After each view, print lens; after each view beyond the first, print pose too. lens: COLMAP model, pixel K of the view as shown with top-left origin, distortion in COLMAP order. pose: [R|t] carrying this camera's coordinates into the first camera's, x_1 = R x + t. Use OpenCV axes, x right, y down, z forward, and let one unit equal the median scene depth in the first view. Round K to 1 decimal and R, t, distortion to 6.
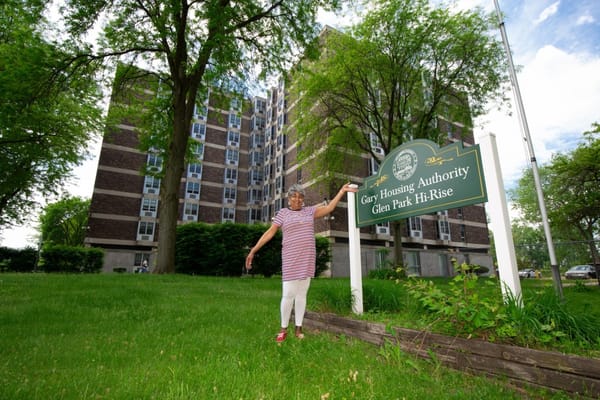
lens RADIAL K [[318.5, 0, 300.0], [0, 318.5, 200.0], [0, 0, 1]] dist [0.001265, 0.000120]
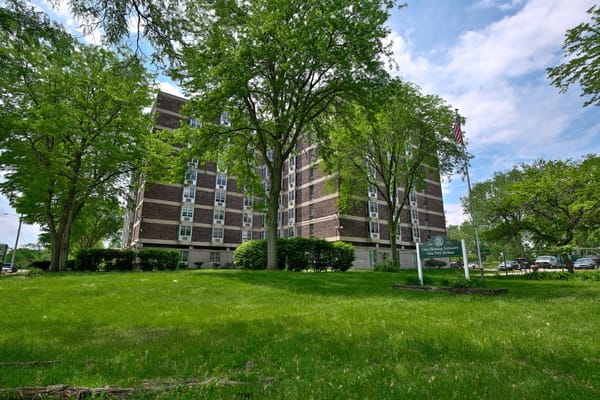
lens RADIAL K [[318.5, 0, 300.0], [0, 318.5, 200.0], [0, 0, 1]] dist [0.001265, 0.000120]
pose [[0.993252, 0.021243, 0.114017, -0.187730], [-0.024327, 0.999373, 0.025729, -0.072851], [-0.113398, -0.028329, 0.993146, -0.269960]]
